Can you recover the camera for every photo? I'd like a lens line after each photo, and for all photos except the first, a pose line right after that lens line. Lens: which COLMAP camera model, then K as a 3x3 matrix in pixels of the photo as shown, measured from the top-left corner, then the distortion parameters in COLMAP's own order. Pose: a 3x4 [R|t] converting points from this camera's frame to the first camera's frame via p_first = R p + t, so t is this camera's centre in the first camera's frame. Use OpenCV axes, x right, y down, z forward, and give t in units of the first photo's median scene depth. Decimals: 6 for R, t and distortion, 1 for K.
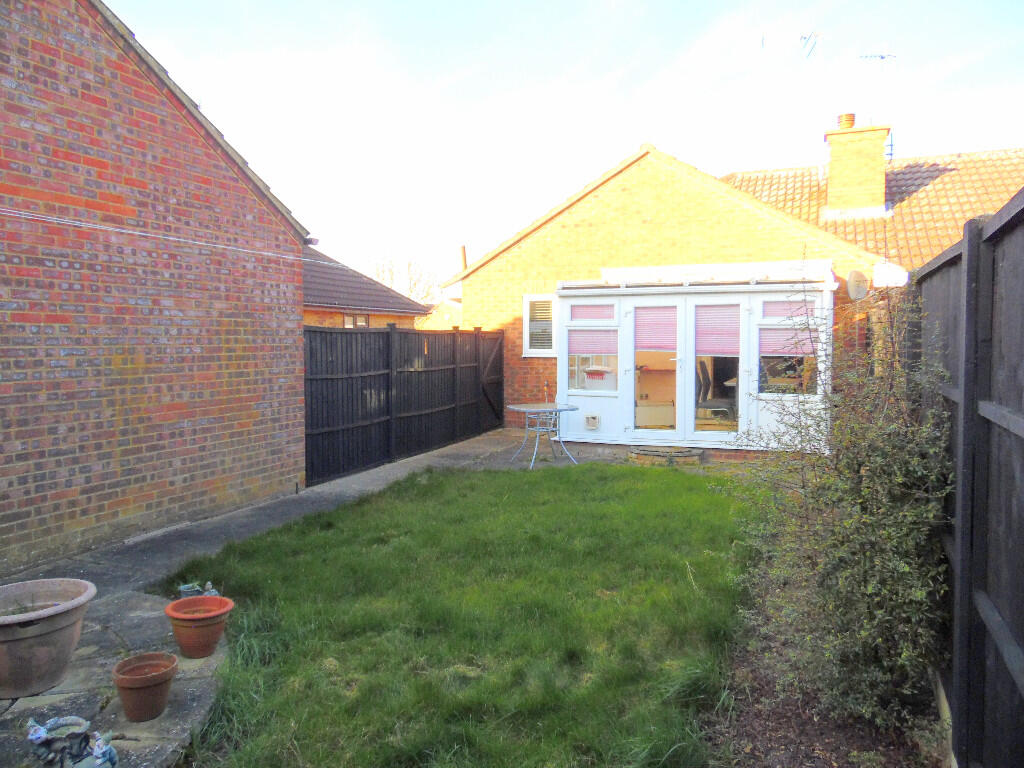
lens RADIAL K [[767.9, 0, 515.2], [0, 767.9, 370.5], [0, 0, 1]] dist [-0.021991, 0.056911]
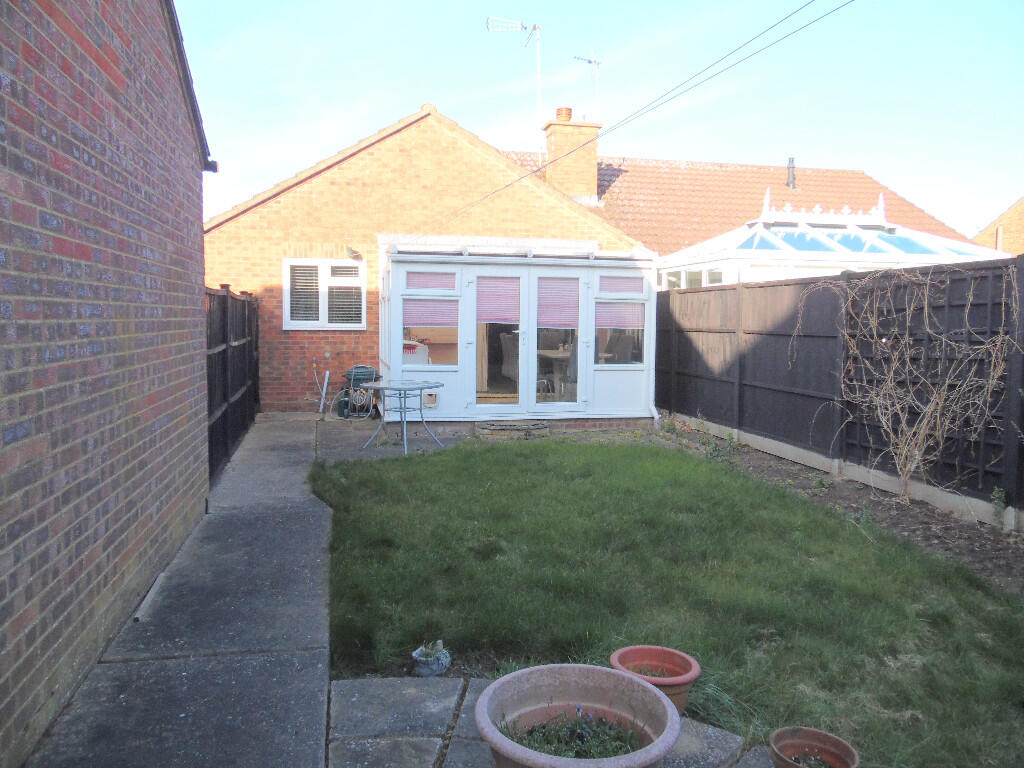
lens RADIAL K [[767.9, 0, 515.2], [0, 767.9, 370.5], [0, 0, 1]] dist [-0.021991, 0.056911]
pose [[0.829250, -0.026240, 0.558262, -0.331583], [0.009304, 0.999407, 0.033154, 0.002748], [-0.558800, -0.022299, 0.829002, 0.174905]]
